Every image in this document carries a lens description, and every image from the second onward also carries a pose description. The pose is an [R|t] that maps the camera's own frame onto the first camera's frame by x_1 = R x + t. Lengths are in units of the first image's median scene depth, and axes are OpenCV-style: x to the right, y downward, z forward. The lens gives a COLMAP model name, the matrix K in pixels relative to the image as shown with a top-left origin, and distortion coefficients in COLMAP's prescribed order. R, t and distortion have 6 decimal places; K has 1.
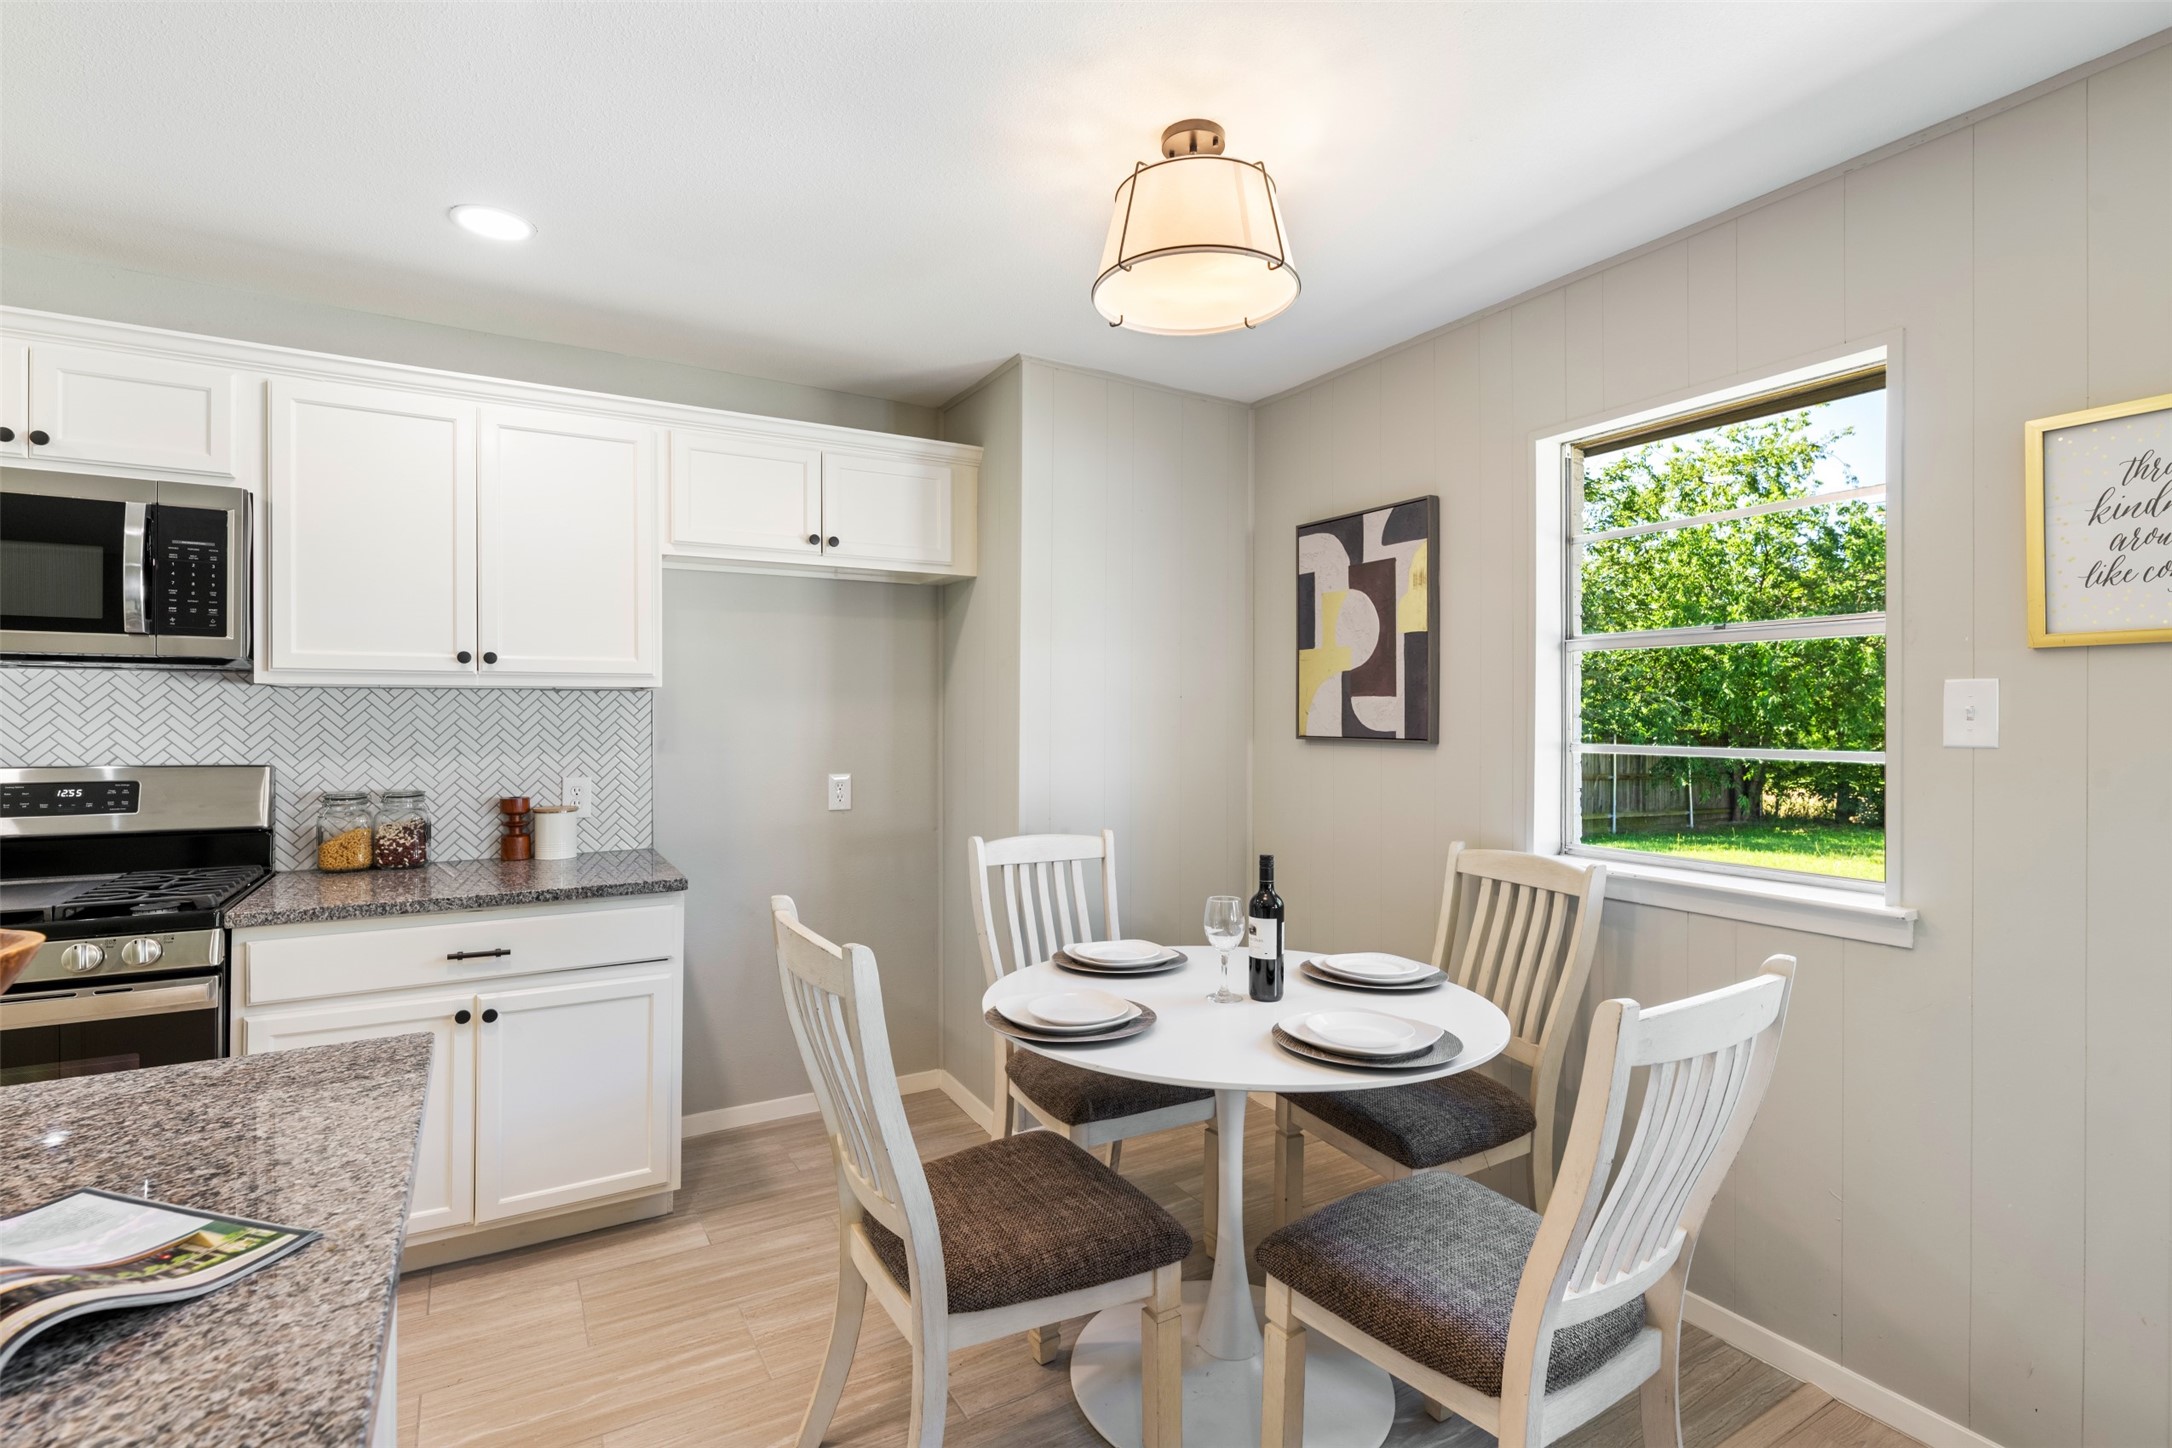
lens RADIAL K [[1007.7, 0, 1083.6], [0, 1007.7, 718.0], [0, 0, 1]] dist [-0.004909, 0.000137]
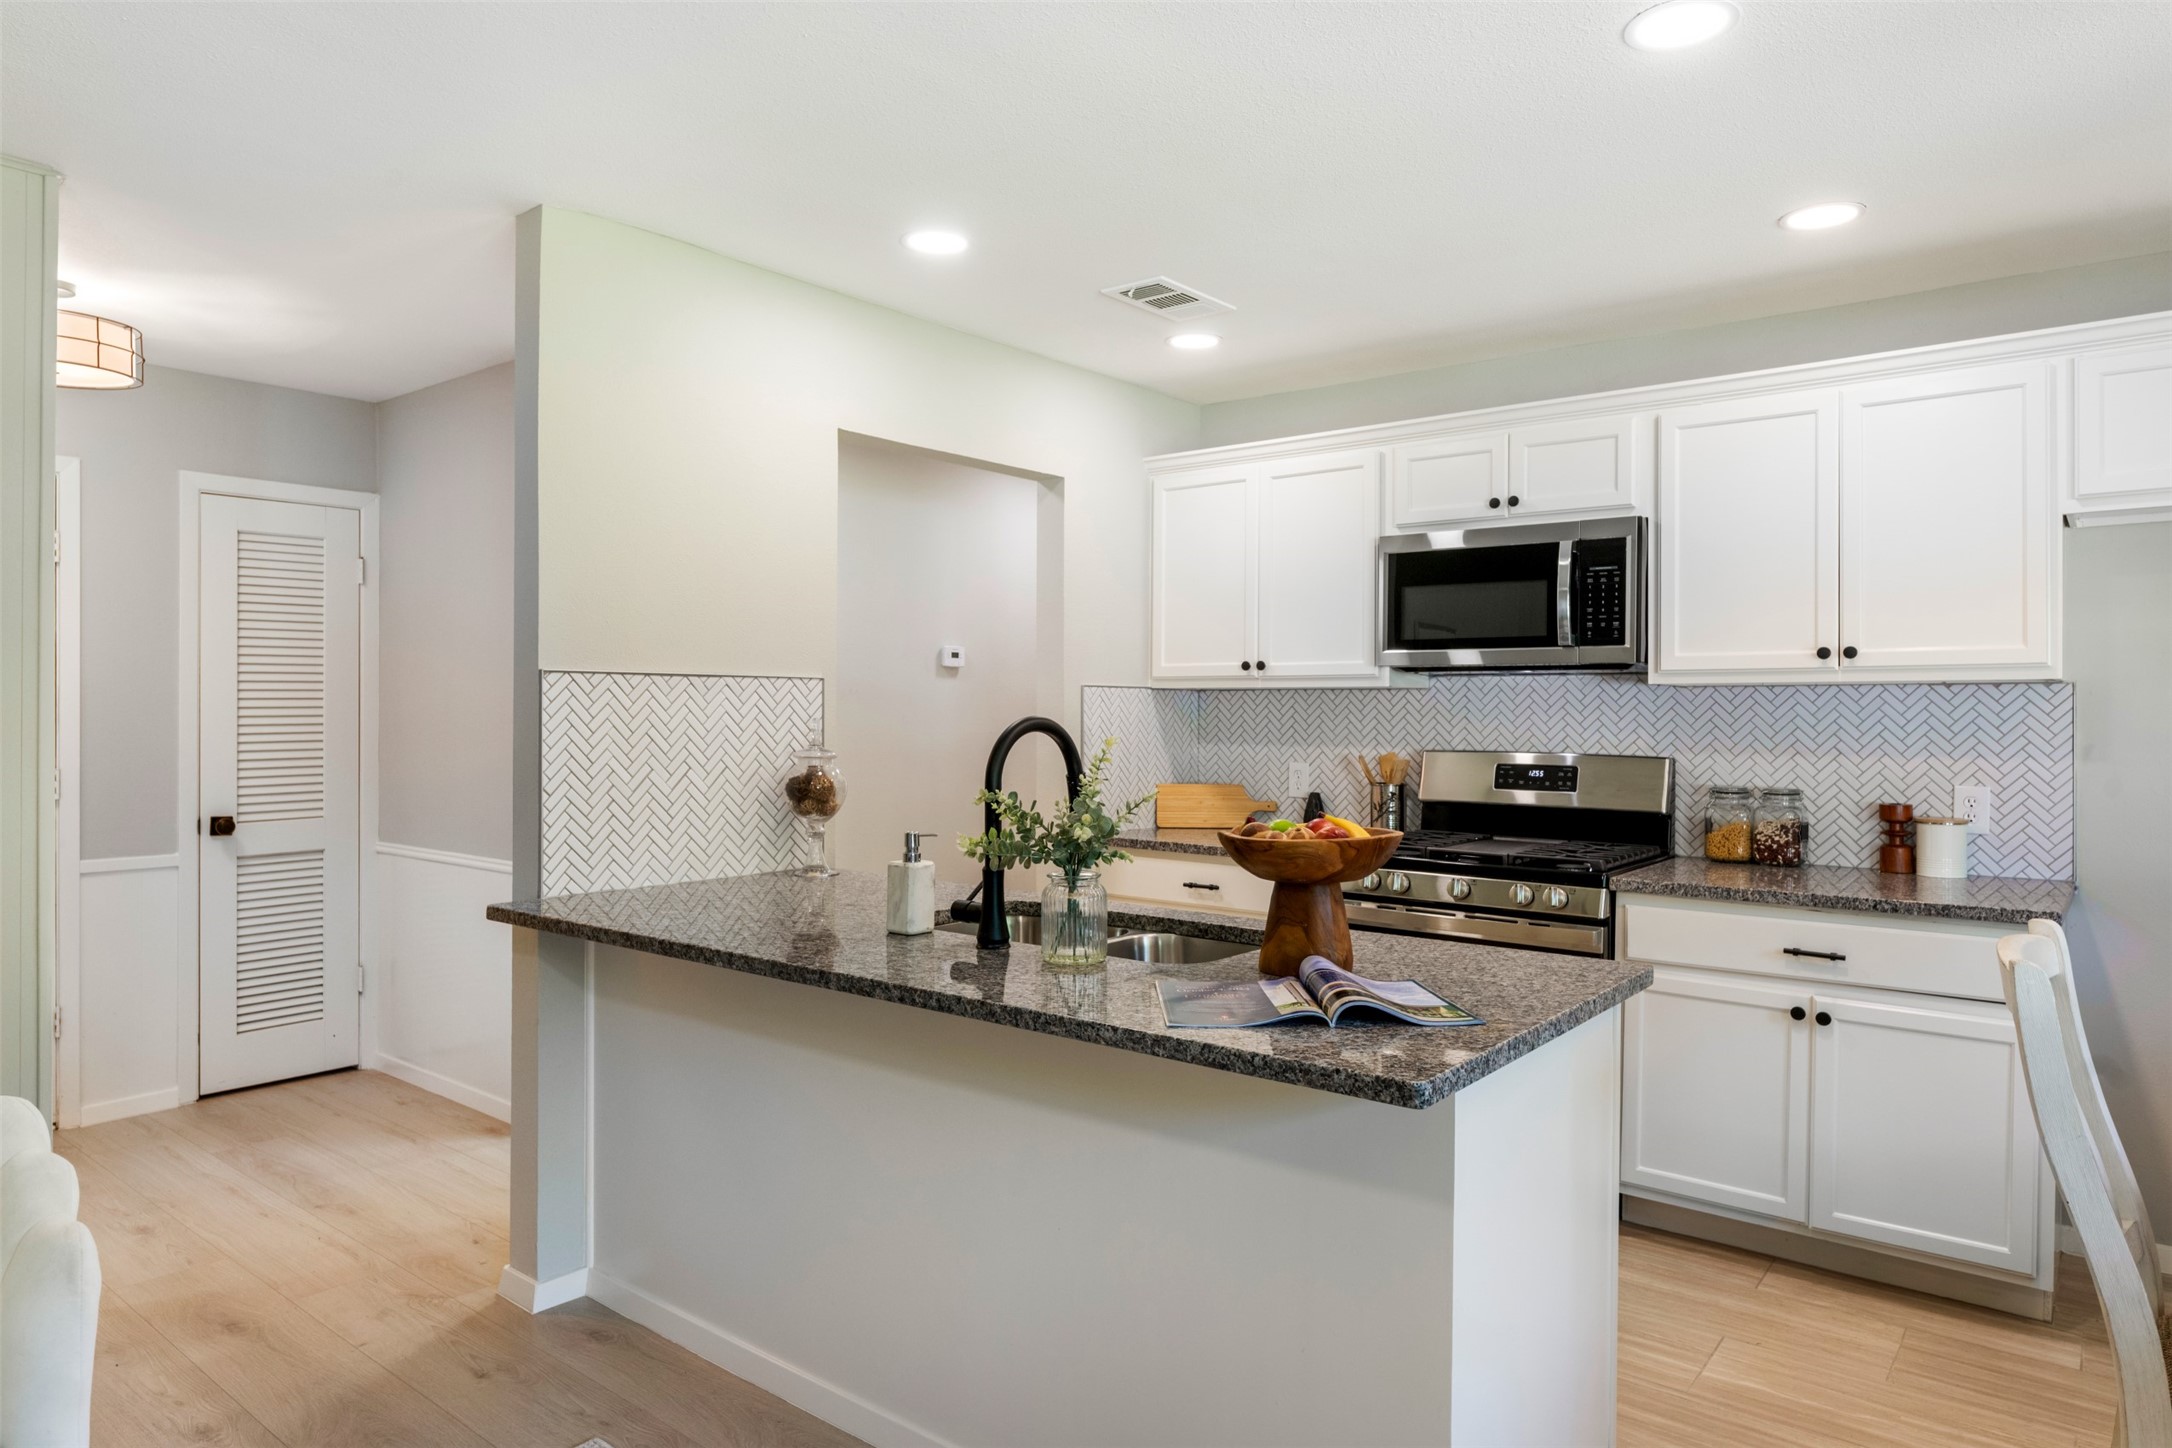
lens RADIAL K [[1333.6, 0, 1086.6], [0, 1333.6, 709.1], [0, 0, 1]] dist [-0.003045, -0.000448]
pose [[0.359569, -0.000677, -0.933118, 0.325431], [-0.006862, 0.999971, -0.003370, 0.003035], [0.933093, 0.007615, 0.359553, -0.125121]]
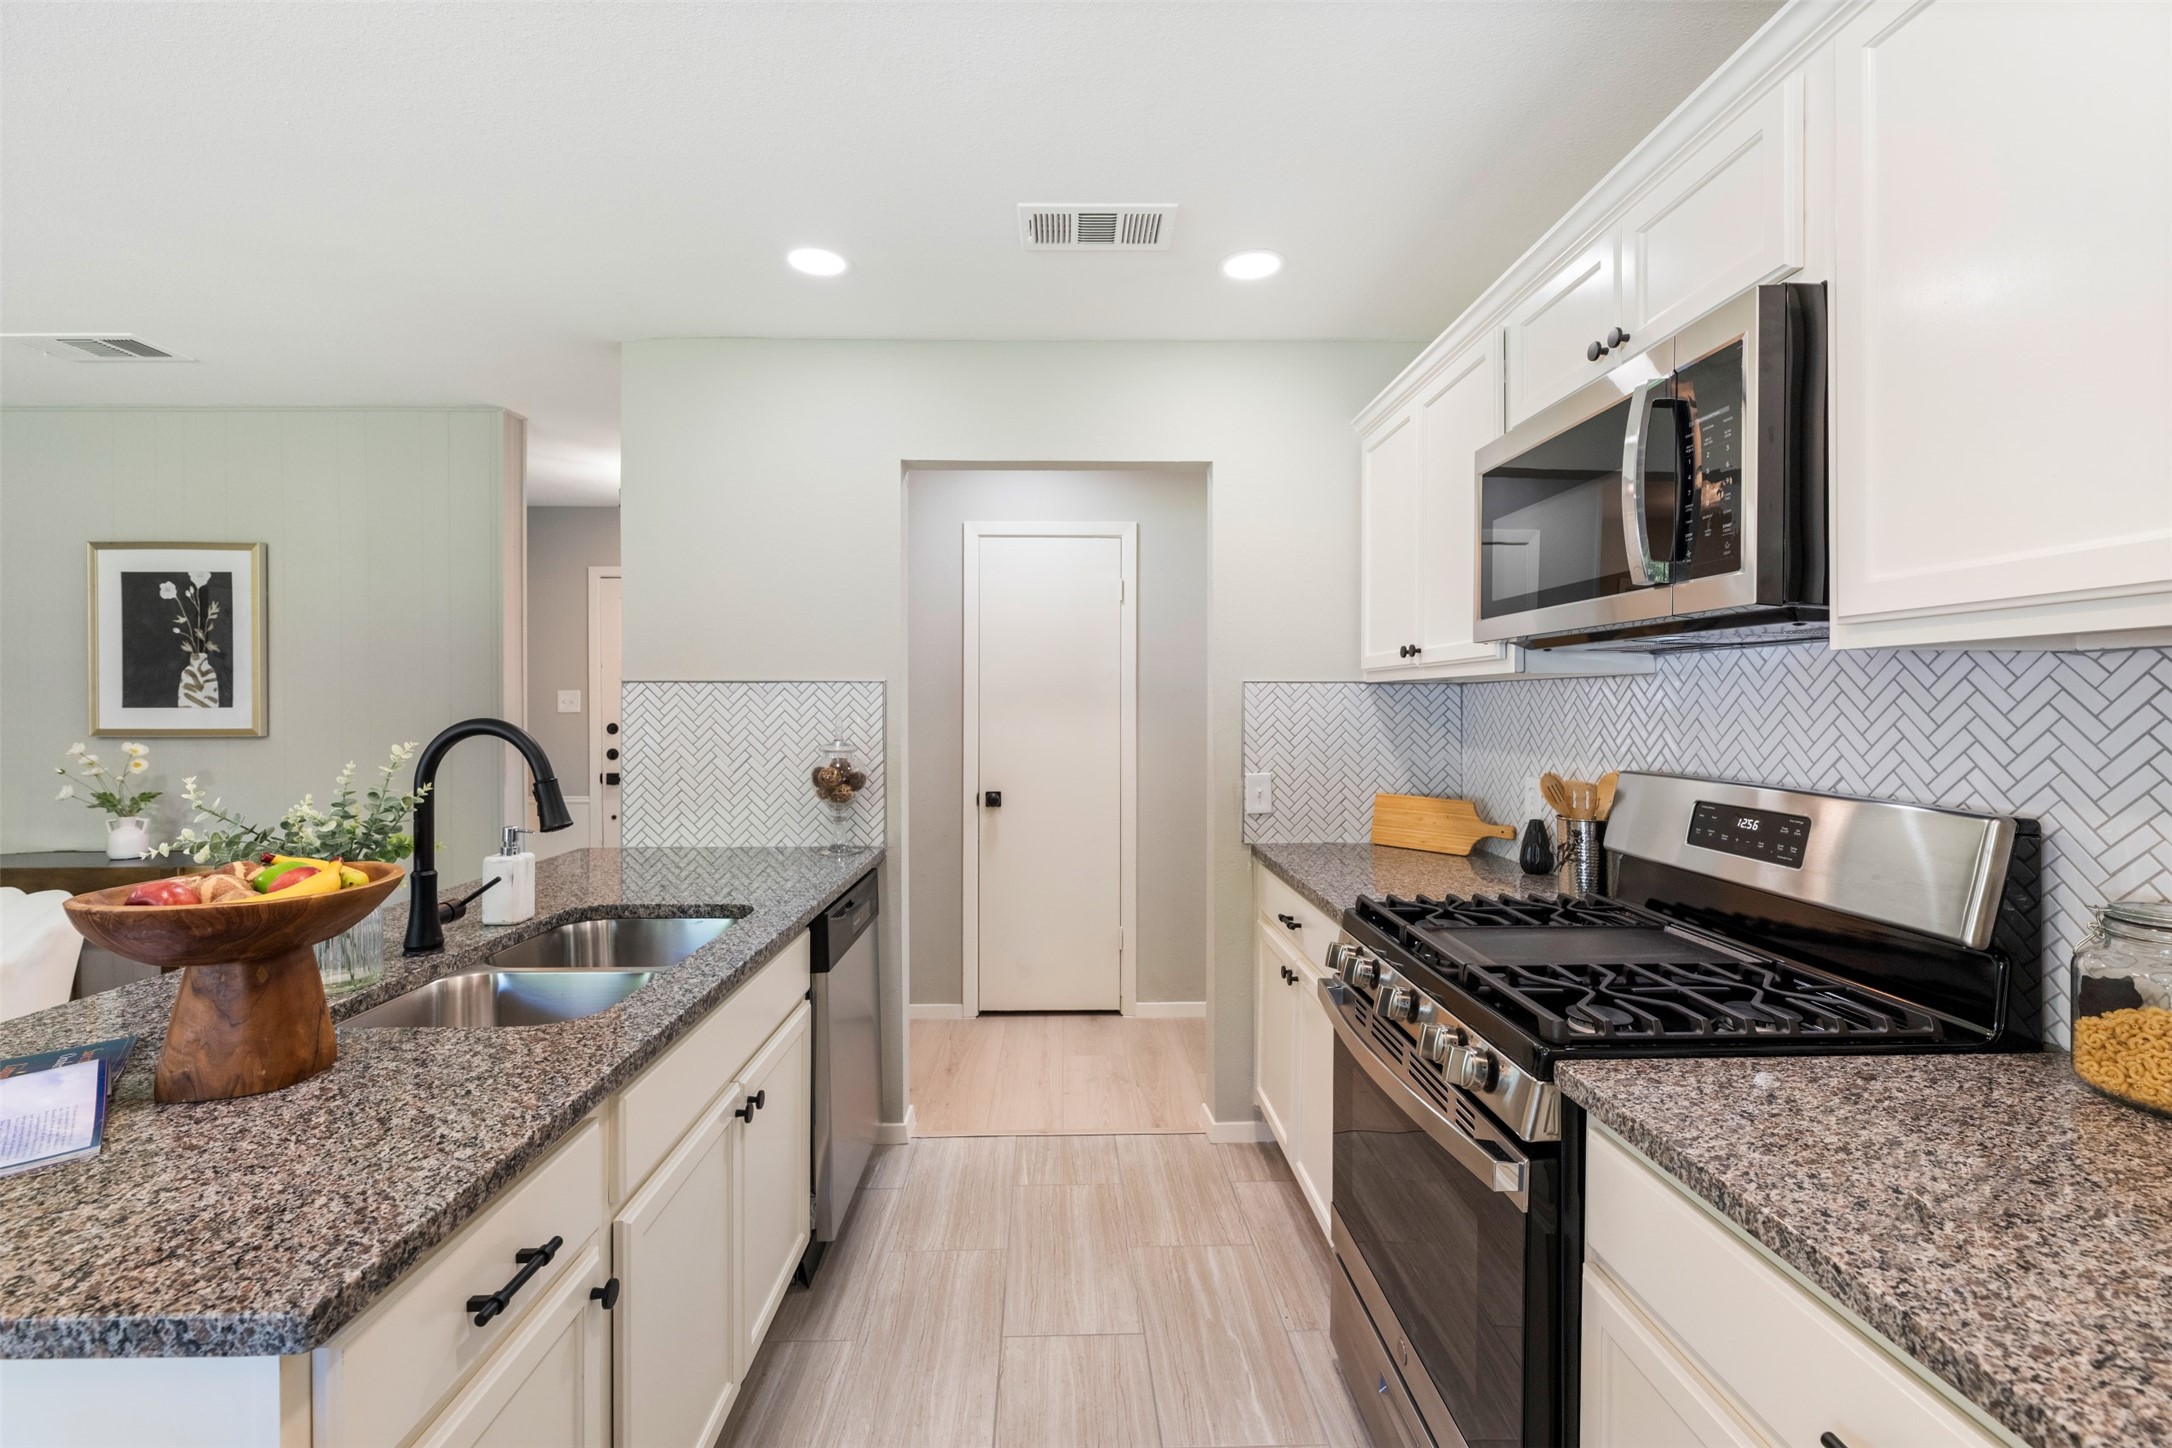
lens RADIAL K [[912.0, 0, 1084.6], [0, 912.0, 703.9], [0, 0, 1]] dist [-0.001263, -0.000434]
pose [[-0.482879, -0.000640, -0.875687, -0.217878], [-0.002853, 0.999996, 0.000842, -0.006287], [0.875682, 0.002905, -0.482879, 0.819864]]
